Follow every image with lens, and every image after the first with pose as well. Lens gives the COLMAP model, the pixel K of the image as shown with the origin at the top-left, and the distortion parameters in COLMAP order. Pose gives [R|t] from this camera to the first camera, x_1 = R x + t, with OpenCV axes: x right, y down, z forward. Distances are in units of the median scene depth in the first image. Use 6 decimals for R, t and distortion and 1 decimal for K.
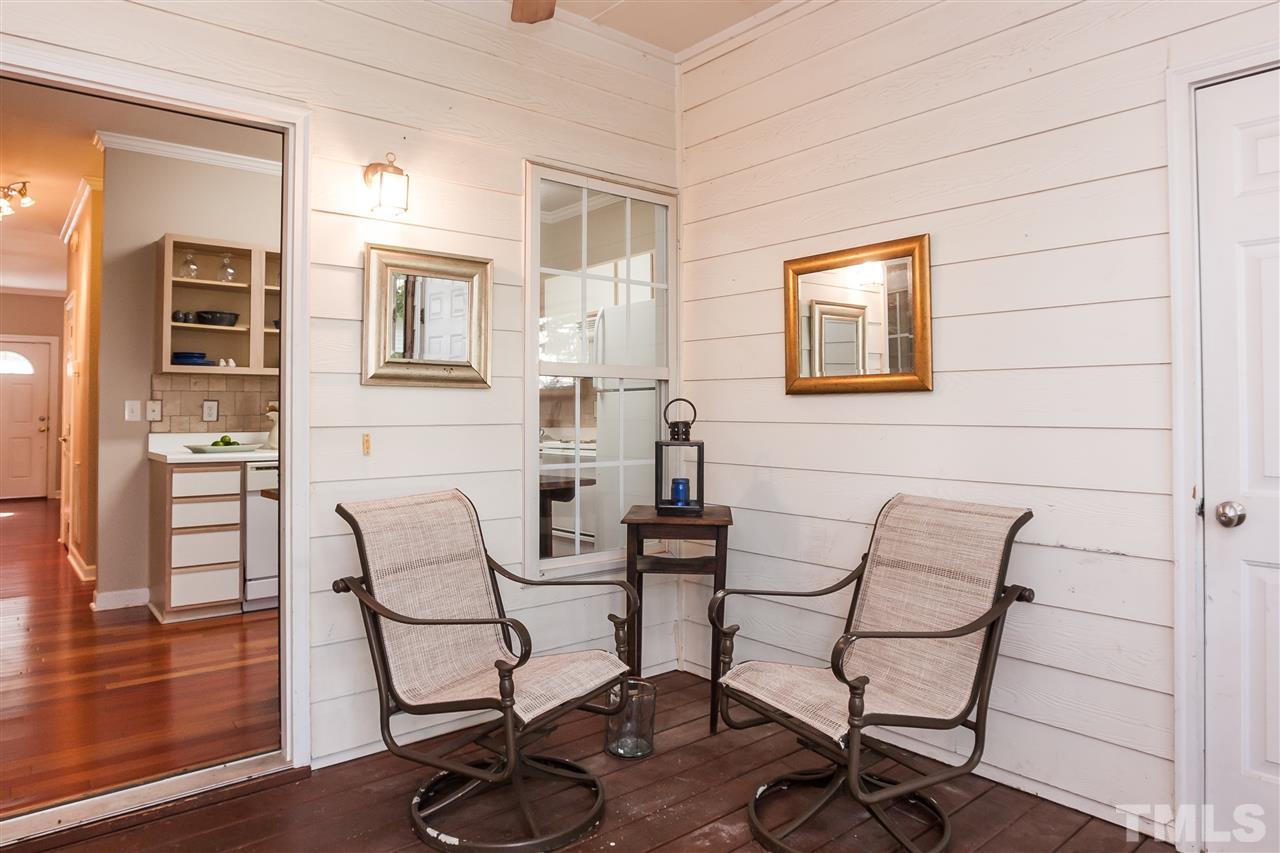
lens RADIAL K [[802.7, 0, 627.7], [0, 802.7, 401.2], [0, 0, 1]] dist [-0.006049, -0.000534]
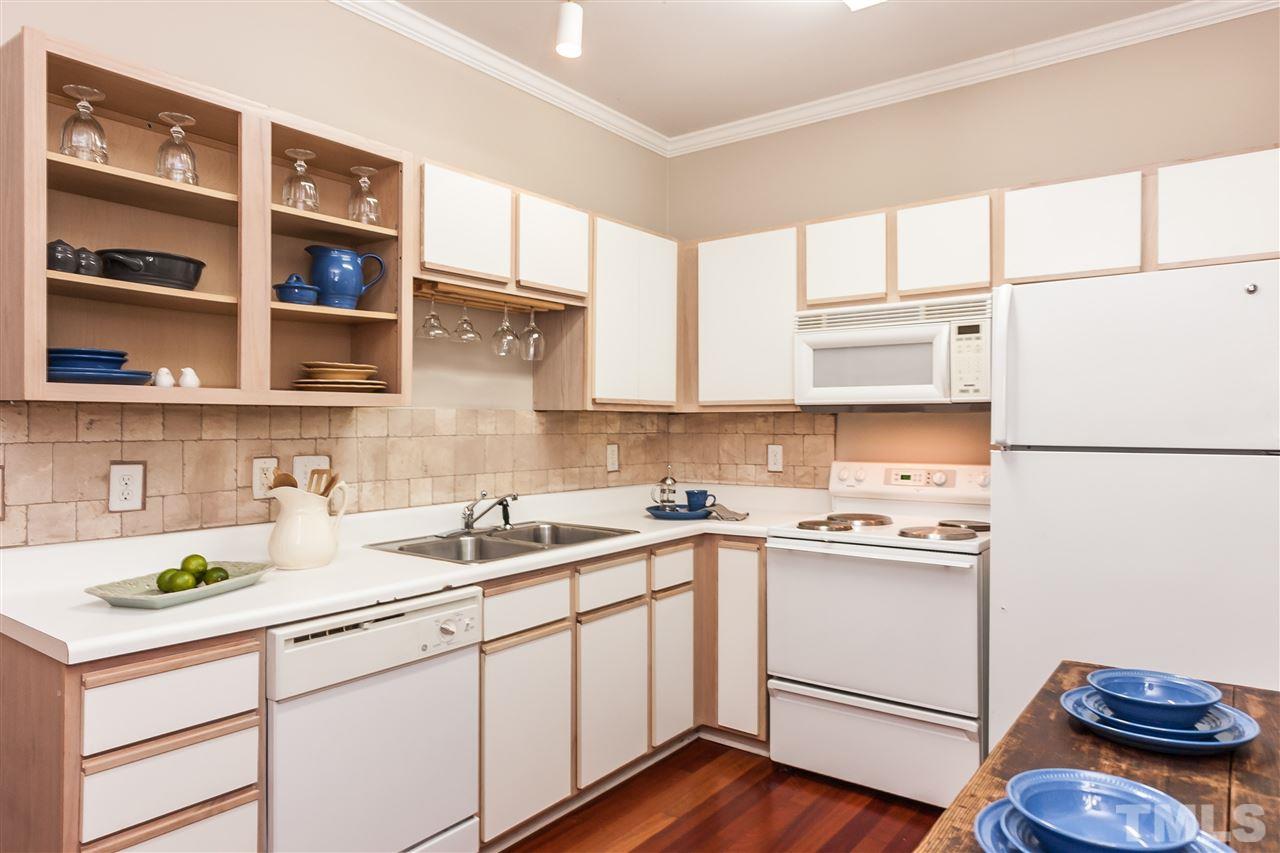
lens RADIAL K [[802.7, 0, 647.3], [0, 802.7, 433.1], [0, 0, 1]] dist [-0.006049, -0.000534]
pose [[0.967774, -0.000886, 0.251820, -0.369715], [-0.006392, 0.999585, 0.028084, -0.031739], [-0.251740, -0.028789, 0.967367, 0.531110]]
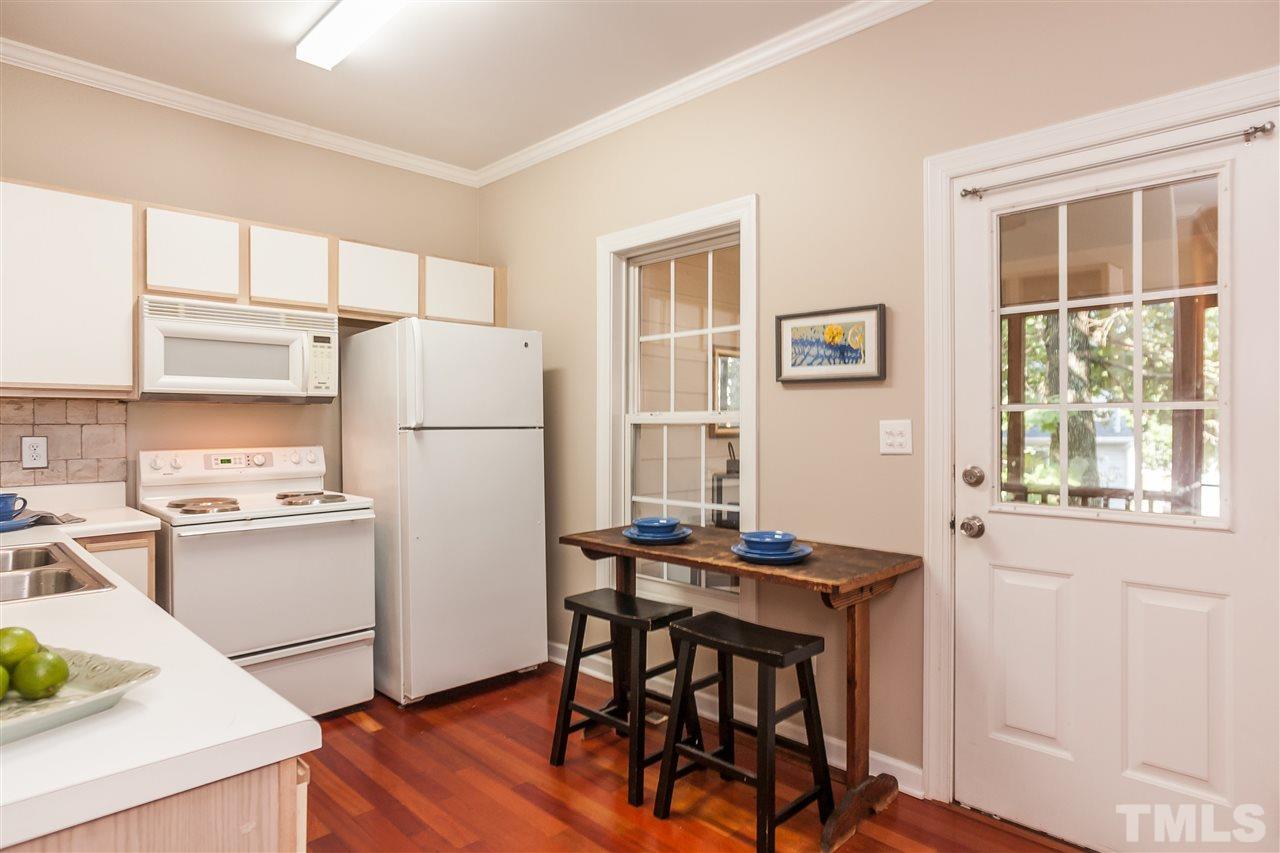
lens RADIAL K [[714.4, 0, 648.5], [0, 714.4, 427.6], [0, 0, 1]] dist [-0.025873, 0.010033]
pose [[-0.120421, -0.003628, 0.992716, -0.702105], [-0.015417, 0.999880, 0.001784, -0.015313], [-0.992603, -0.015090, -0.120462, 0.824978]]
